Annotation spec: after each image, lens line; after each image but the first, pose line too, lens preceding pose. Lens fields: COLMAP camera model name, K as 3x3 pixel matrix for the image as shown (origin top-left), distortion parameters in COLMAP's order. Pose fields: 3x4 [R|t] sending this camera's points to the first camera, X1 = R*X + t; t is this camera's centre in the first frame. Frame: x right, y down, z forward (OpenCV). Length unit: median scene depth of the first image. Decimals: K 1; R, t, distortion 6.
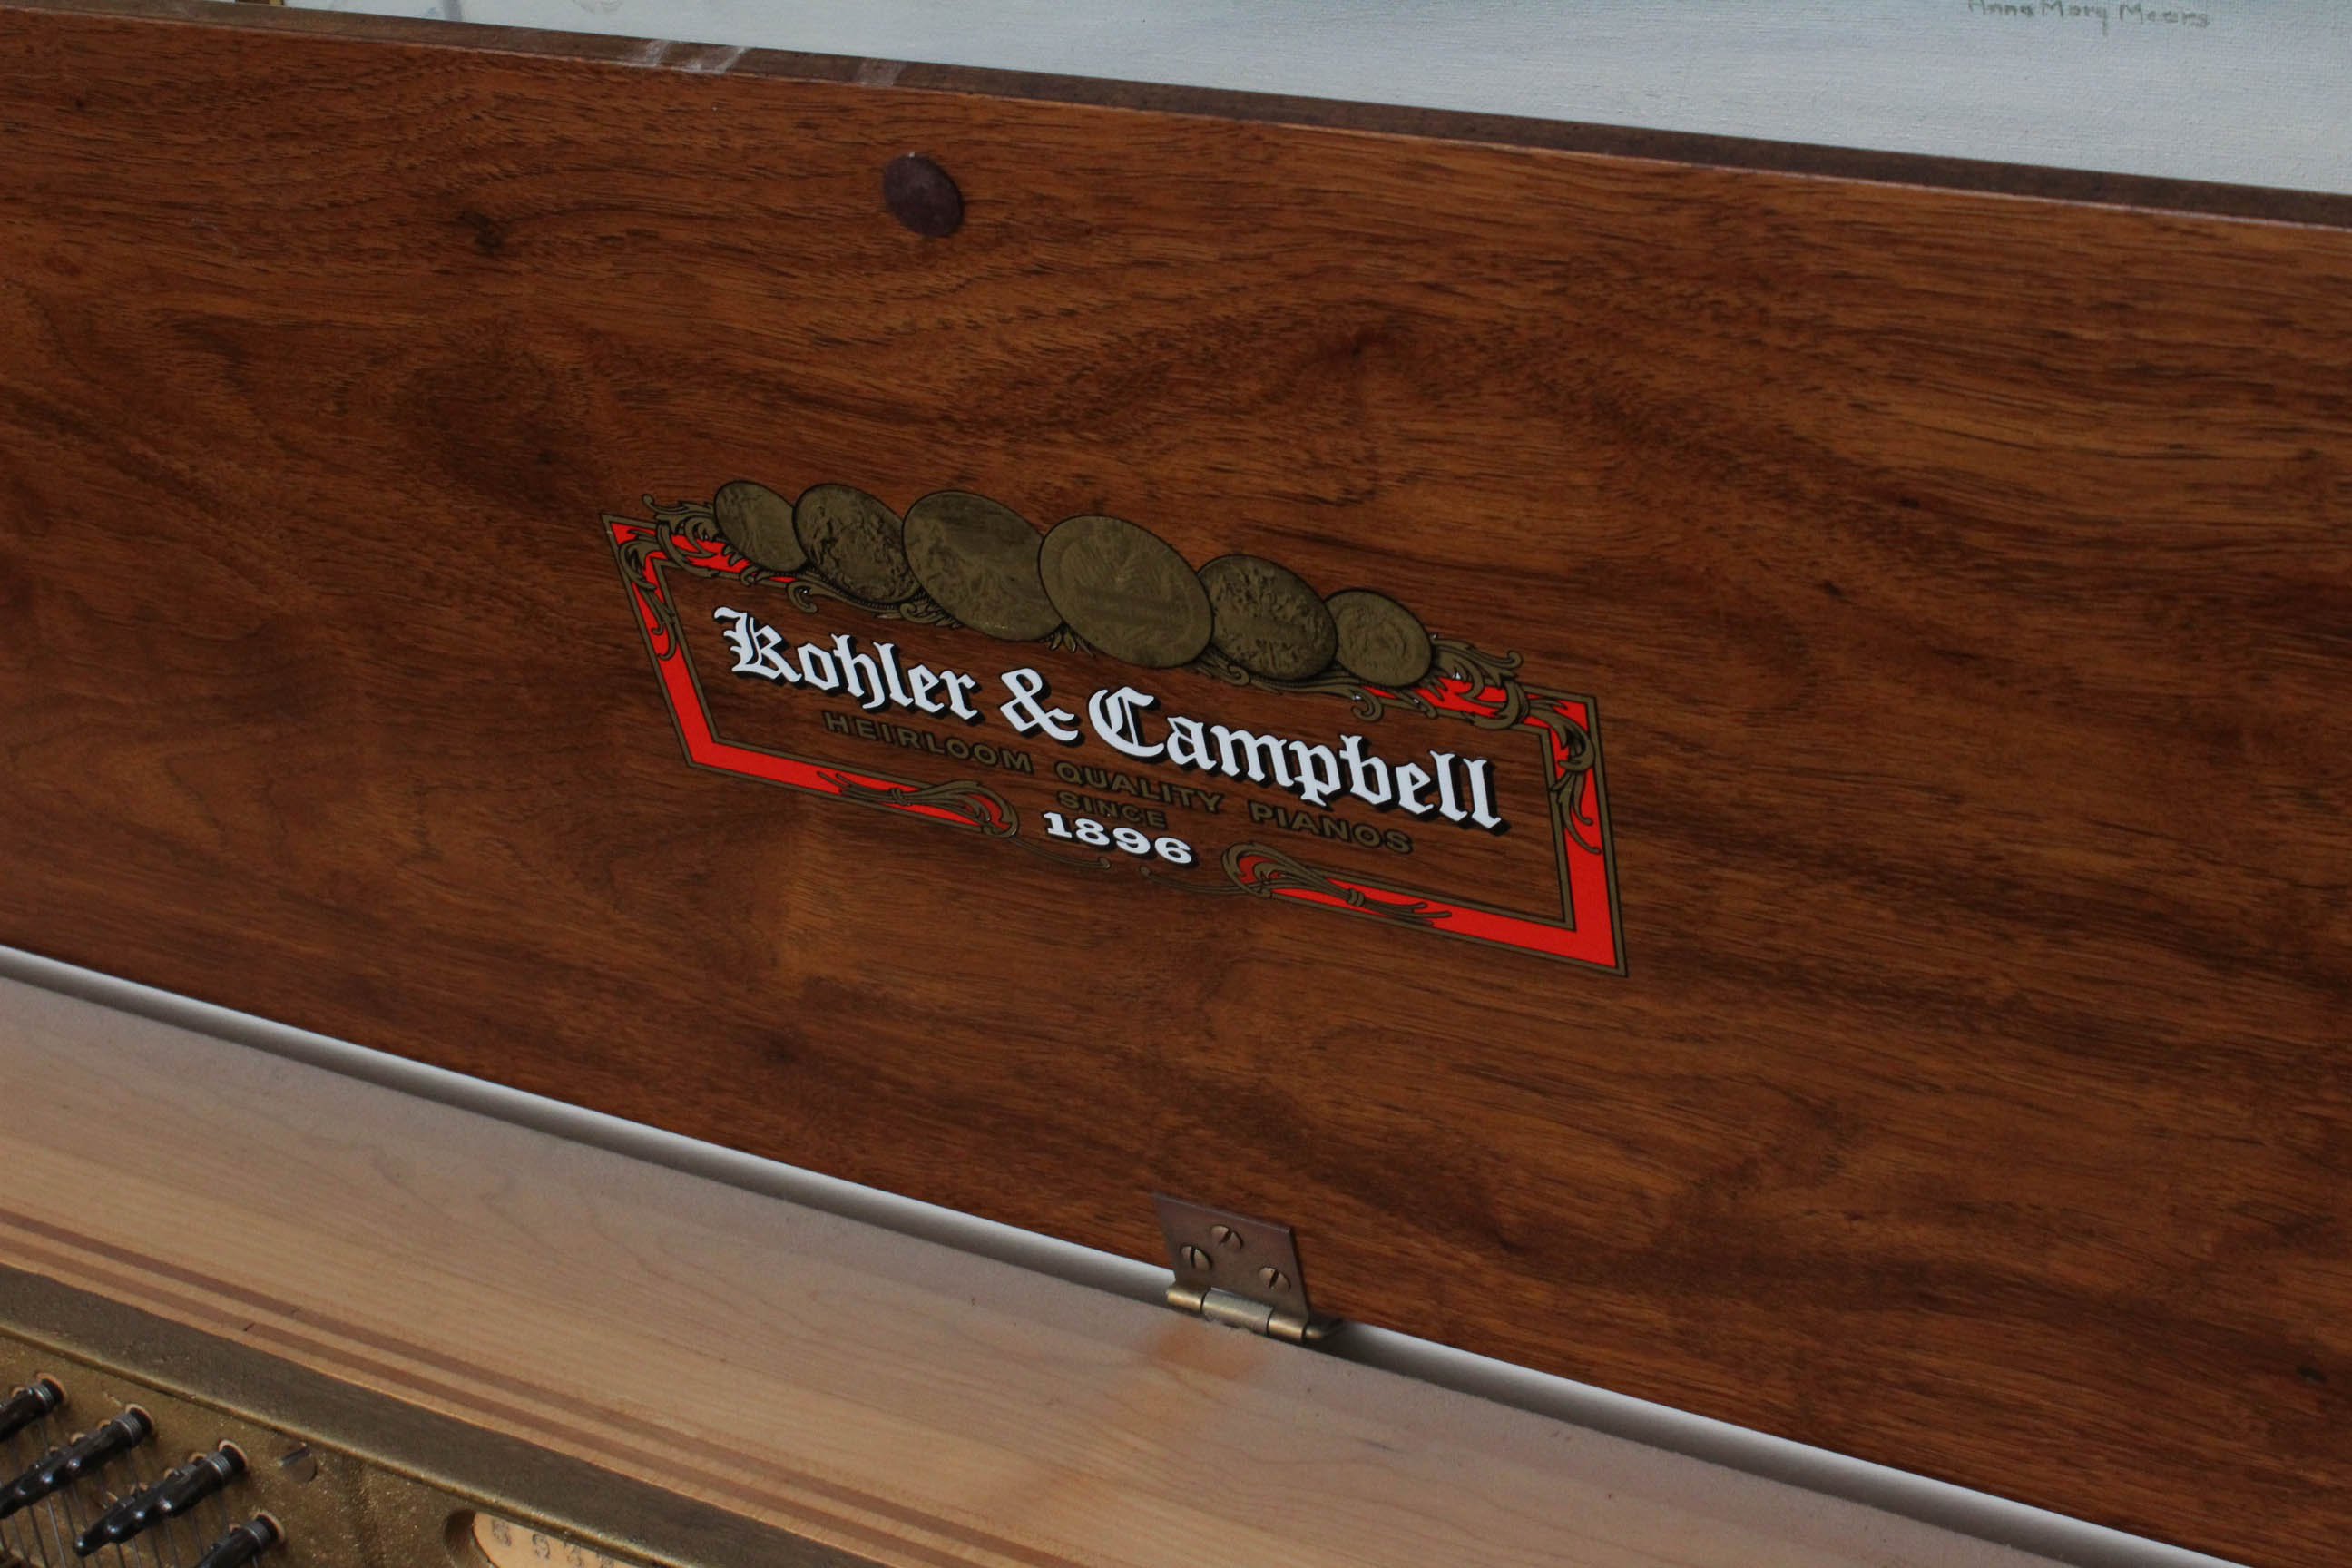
lens RADIAL K [[2947.3, 0, 1166.6], [0, 2947.3, 886.4], [0, 0, 1]] dist [-0.073880, 0.056413]
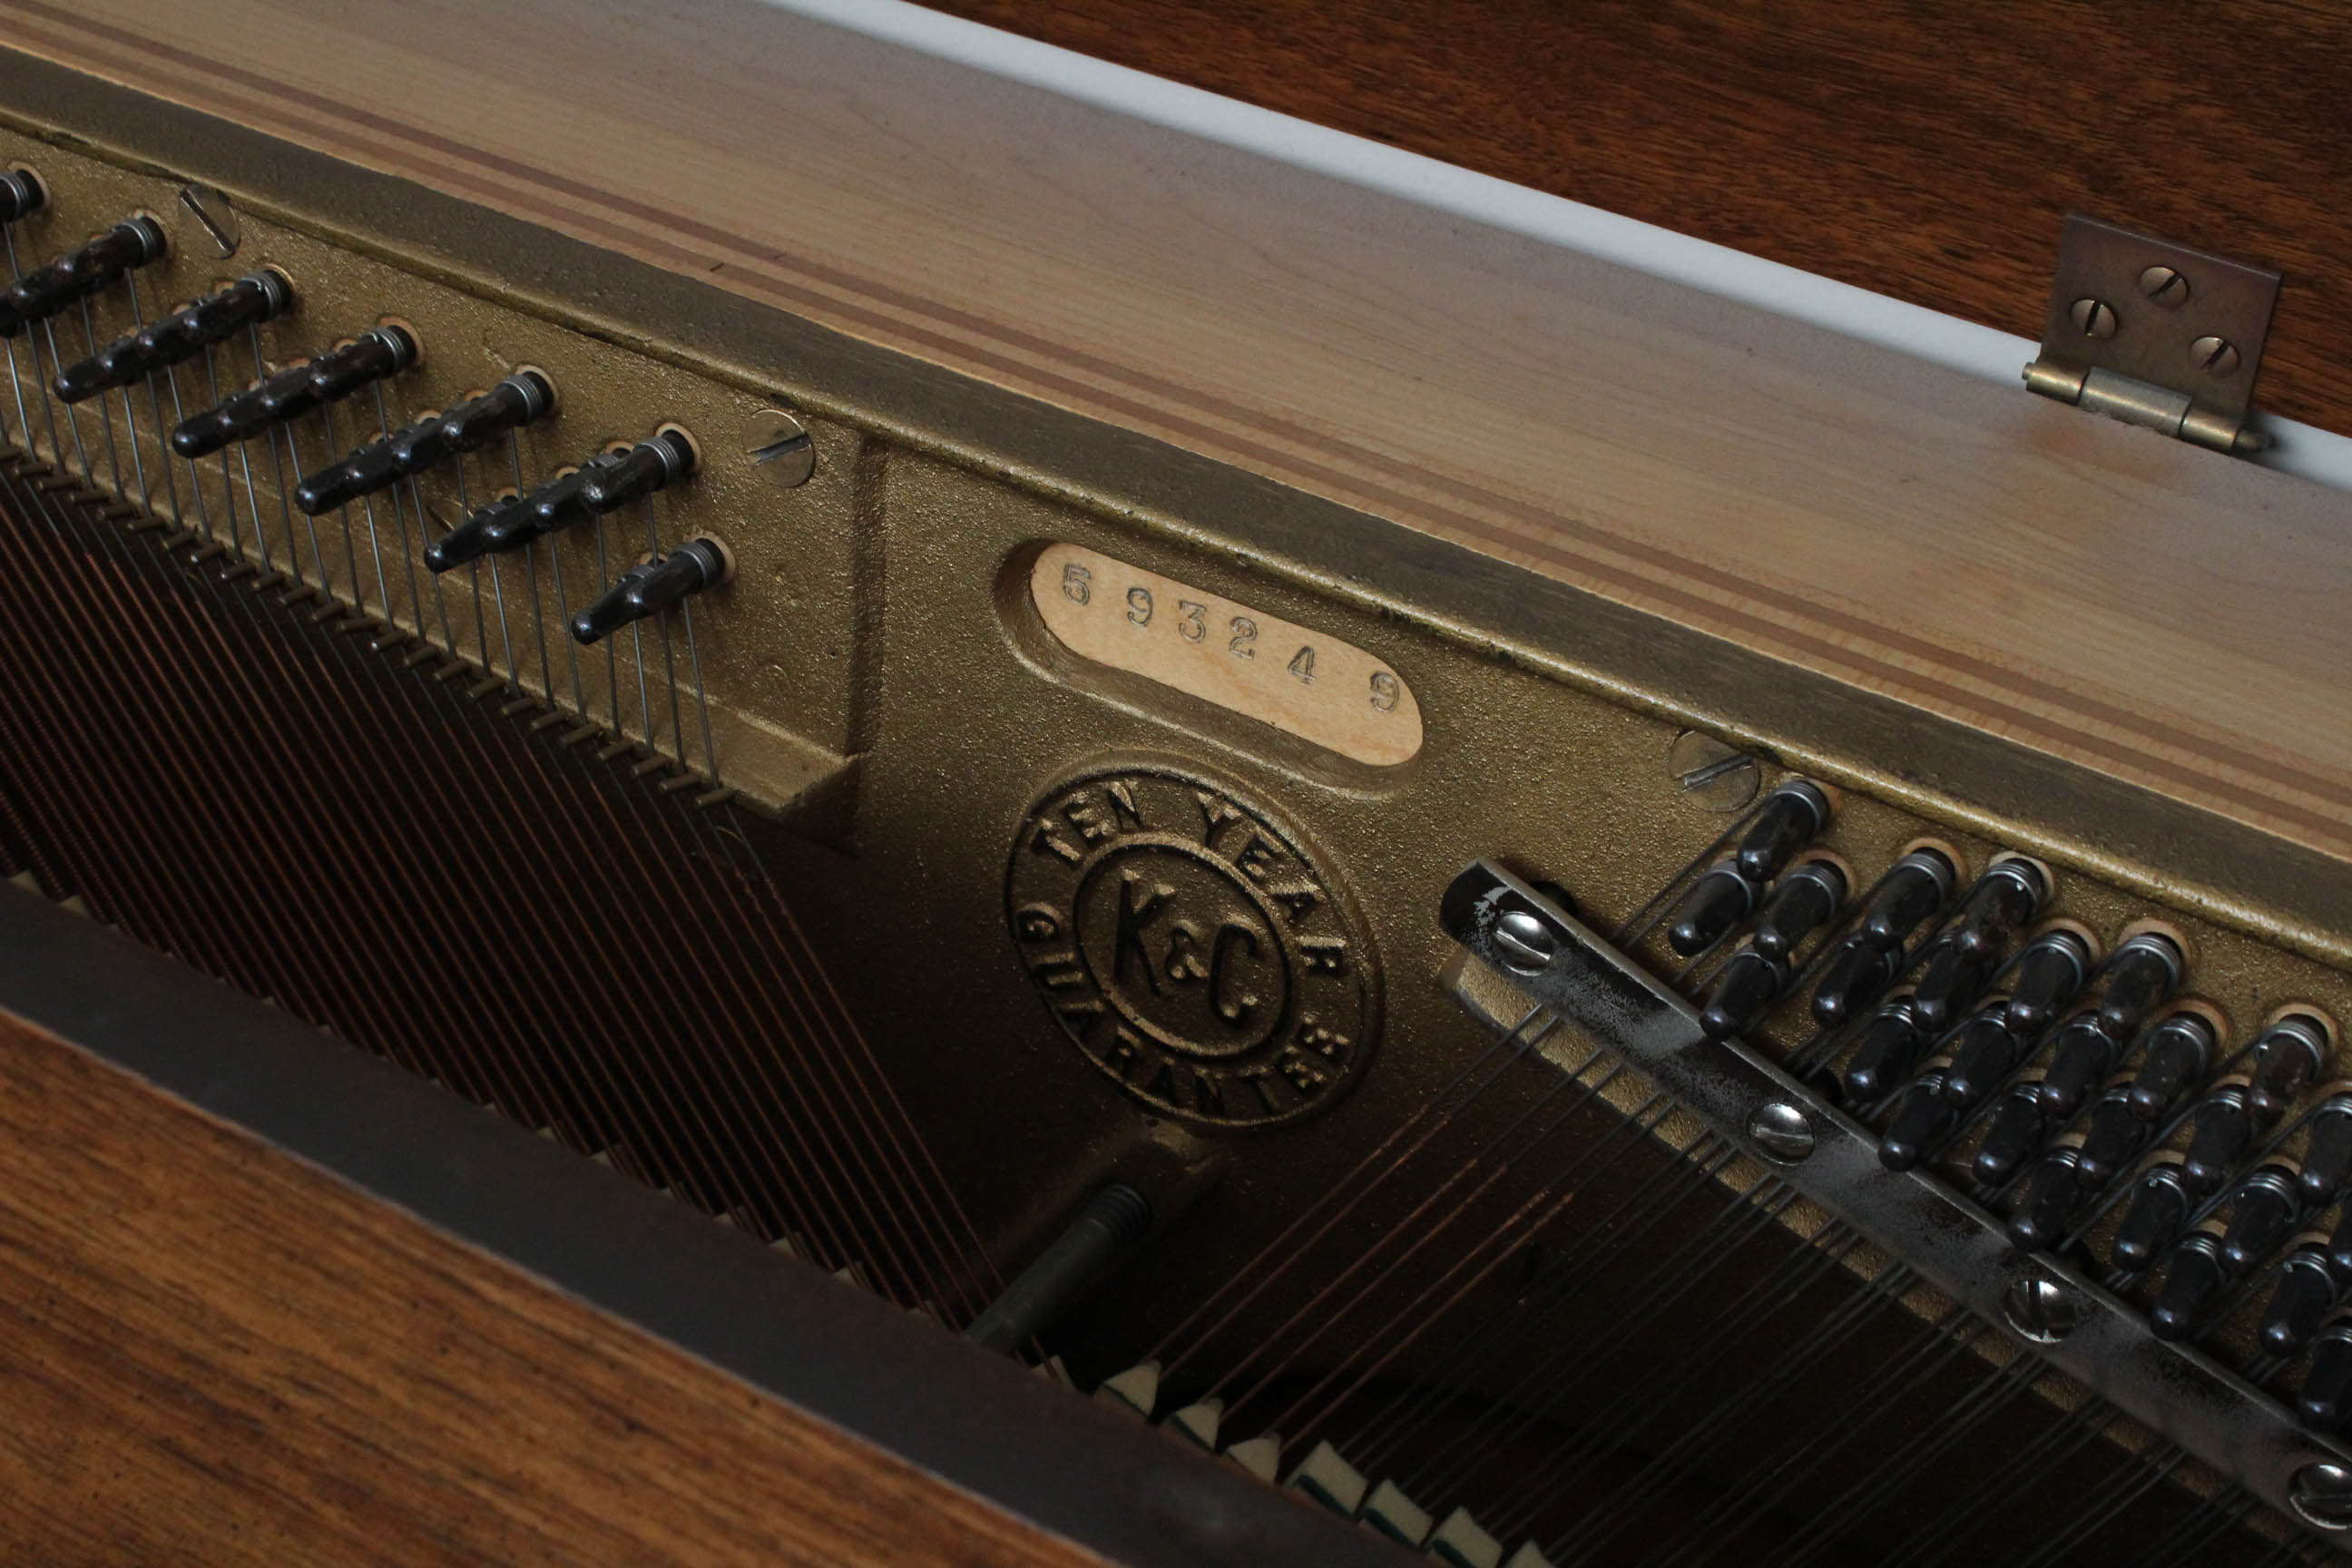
lens RADIAL K [[2947.3, 0, 1166.6], [0, 2947.3, 886.4], [0, 0, 1]] dist [-0.073880, 0.056413]
pose [[0.991604, 0.117344, 0.054334, -0.236124], [-0.124912, 0.977887, 0.167734, 0.170540], [-0.033450, -0.173113, 0.984334, 0.287174]]
